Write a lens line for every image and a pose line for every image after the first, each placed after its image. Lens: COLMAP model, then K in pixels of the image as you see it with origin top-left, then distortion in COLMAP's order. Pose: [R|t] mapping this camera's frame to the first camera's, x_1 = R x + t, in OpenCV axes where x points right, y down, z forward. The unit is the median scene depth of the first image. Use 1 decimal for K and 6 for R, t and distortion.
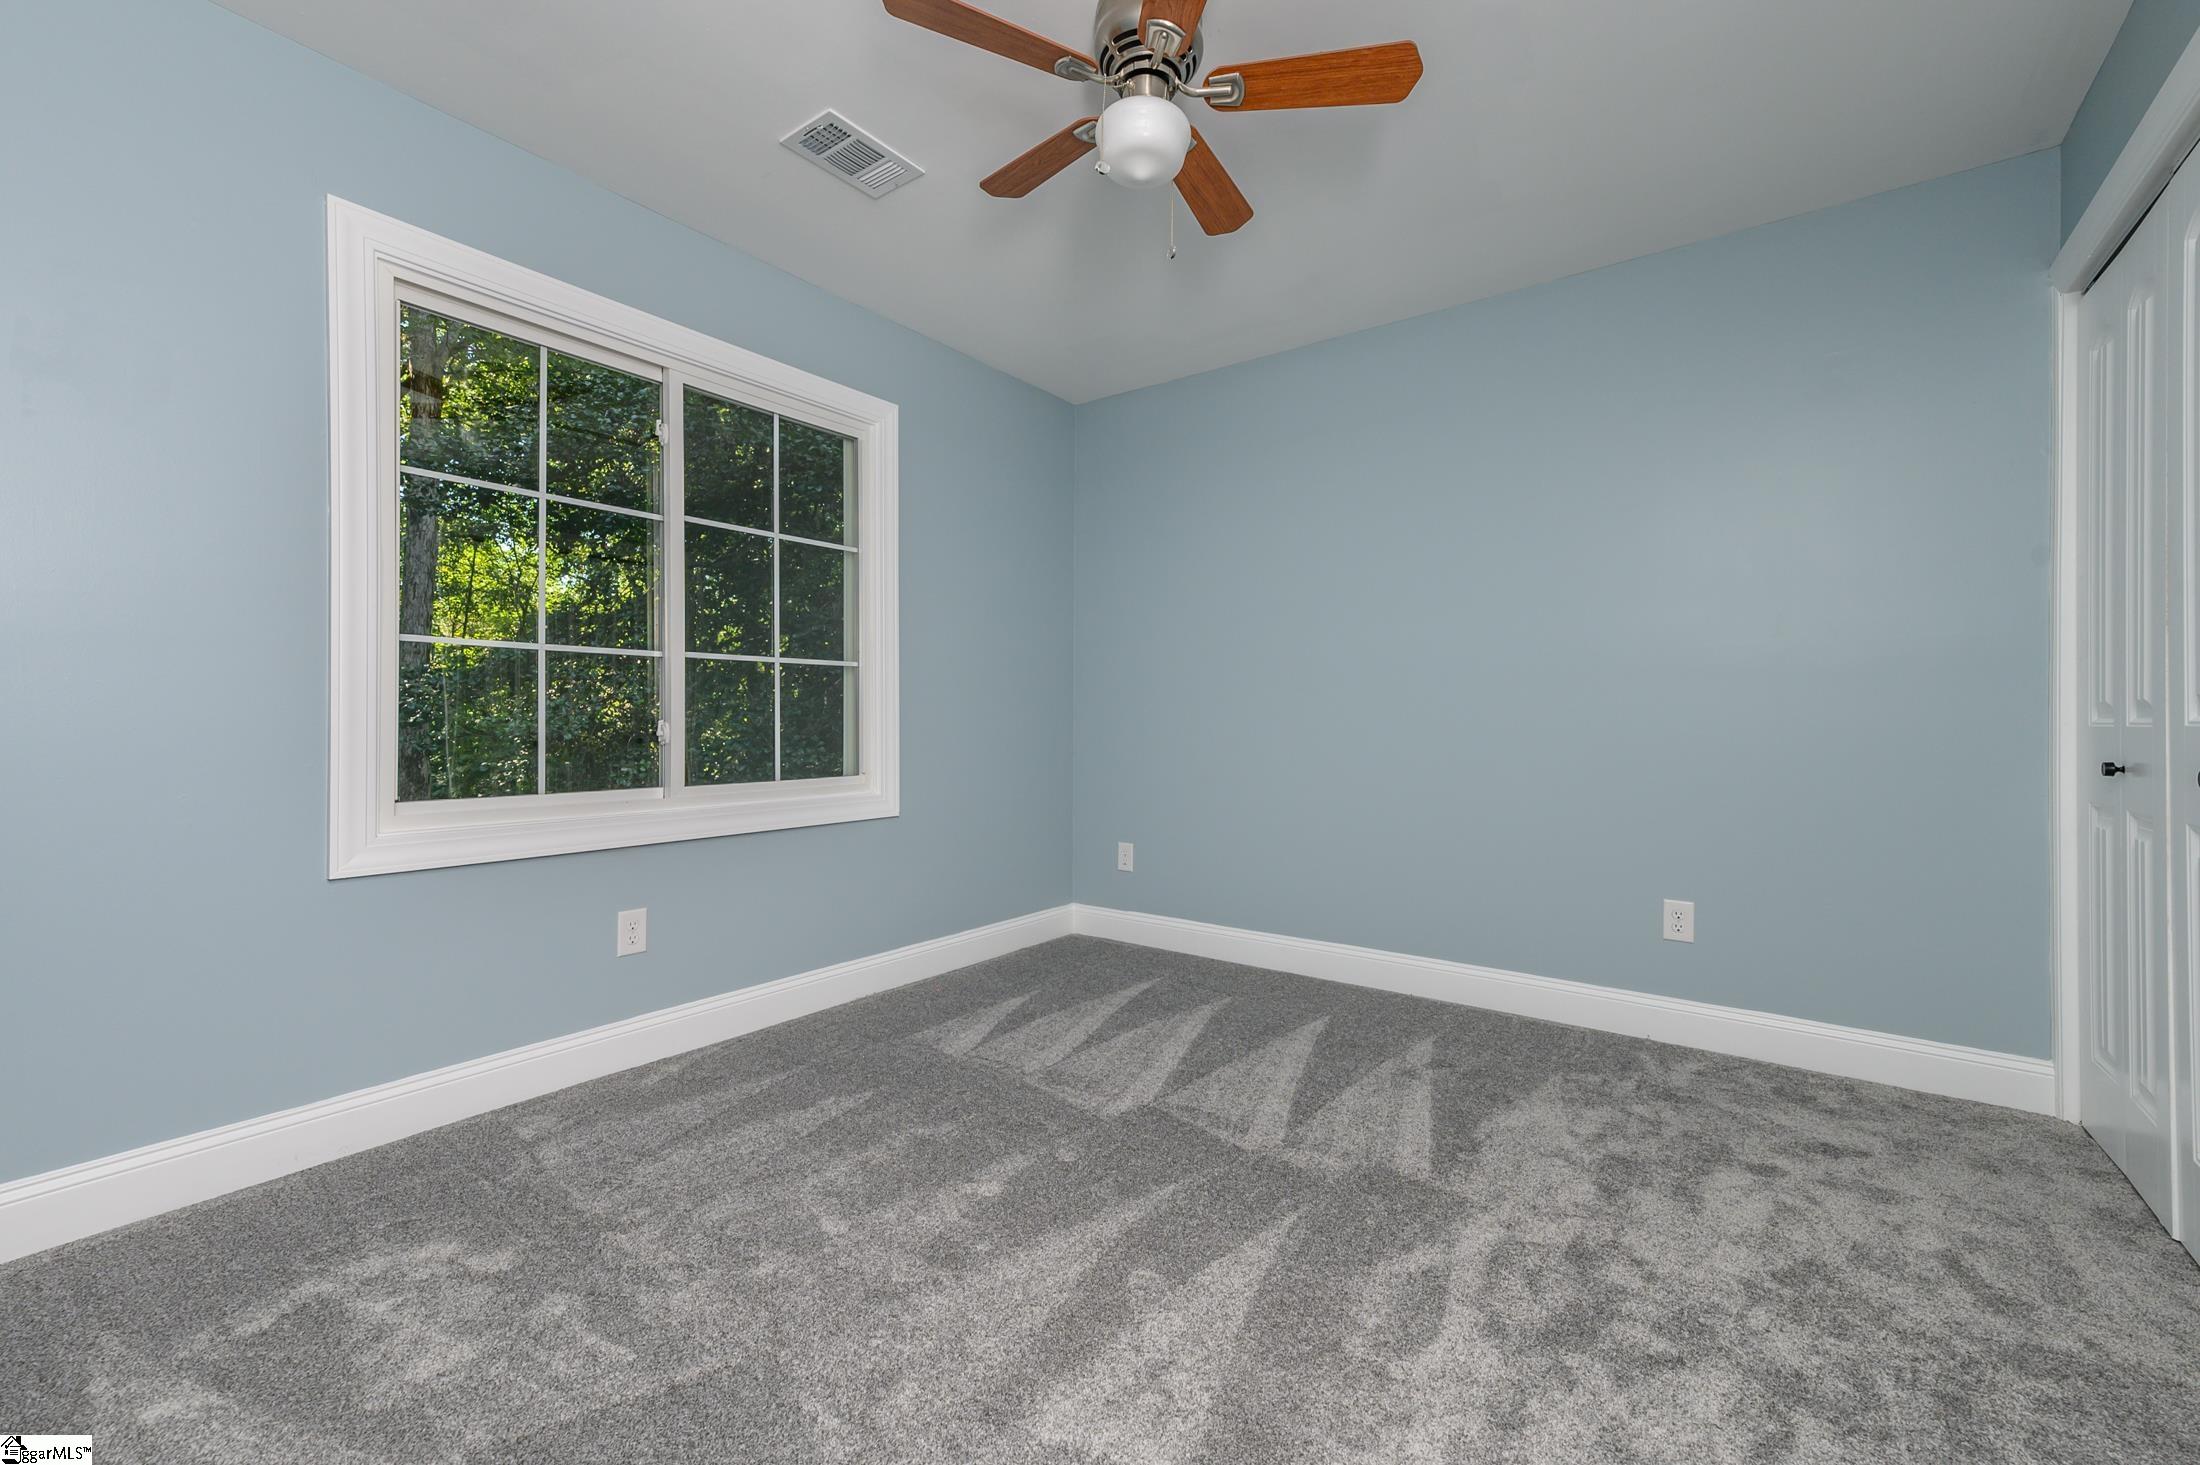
lens RADIAL K [[941.8, 0, 1100.0], [0, 941.8, 732.5], [0, 0, 1]] dist [0.015870, -0.000010]
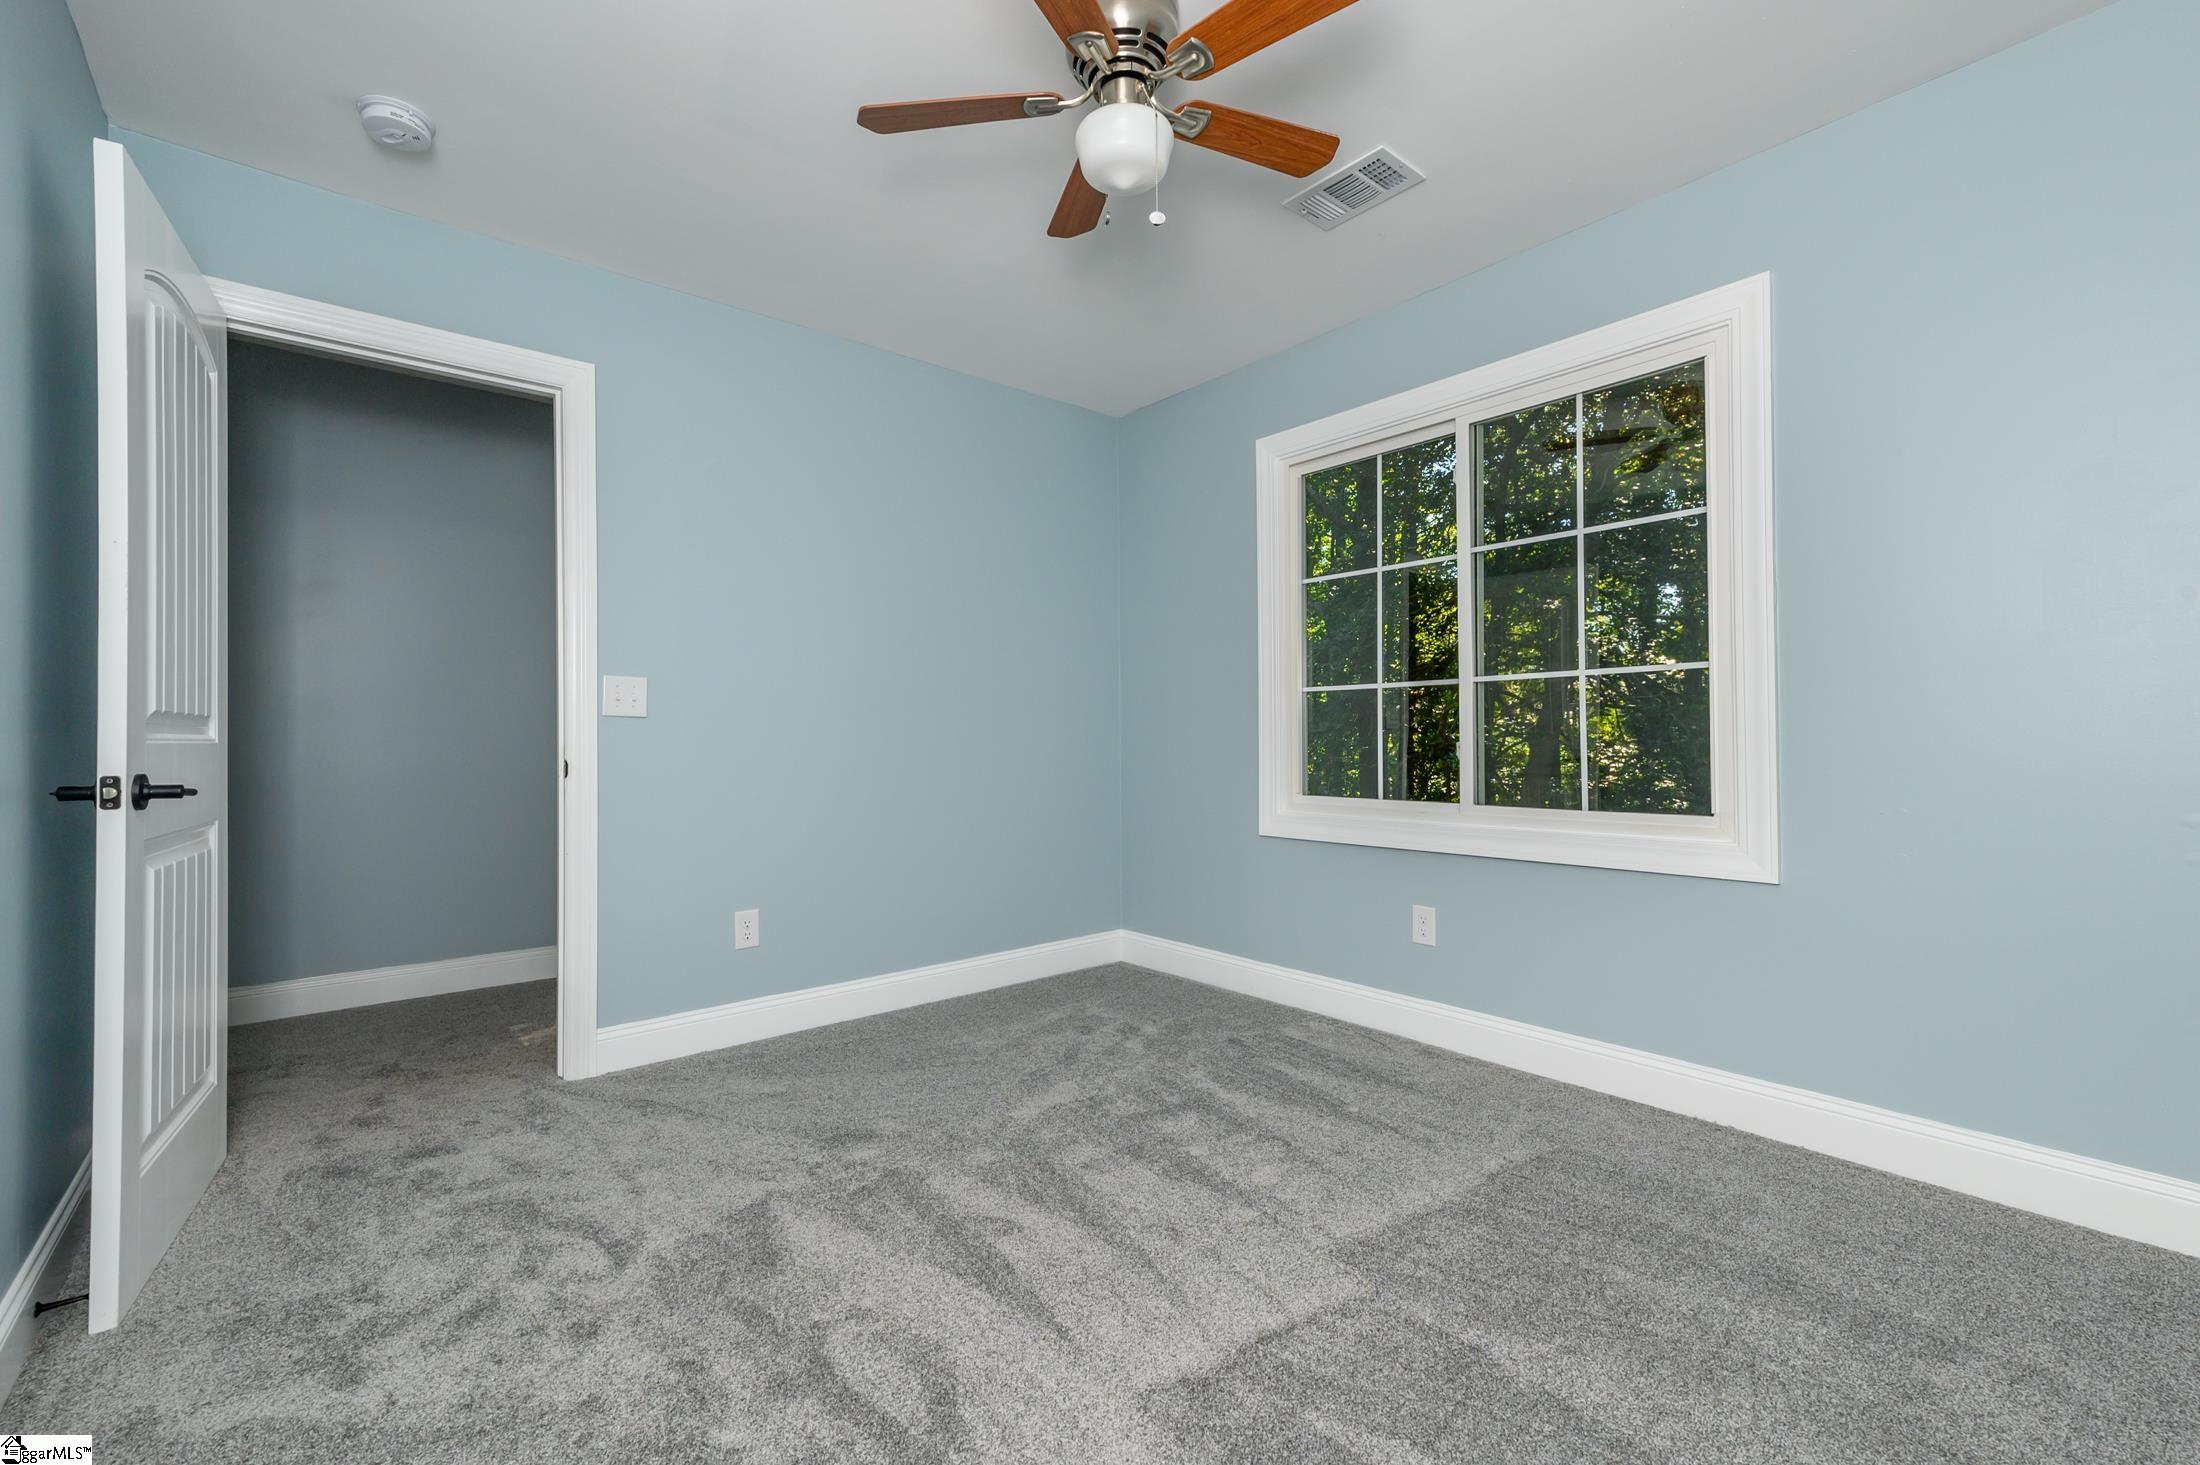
lens RADIAL K [[921.1, 0, 1100.0], [0, 921.1, 732.5], [0, 0, 1]] dist [0.023262, 0.000055]
pose [[-0.253973, -0.005490, -0.967196, 0.684009], [-0.000016, 0.999984, -0.005672, -0.018064], [0.967211, -0.001425, -0.253969, 0.890614]]
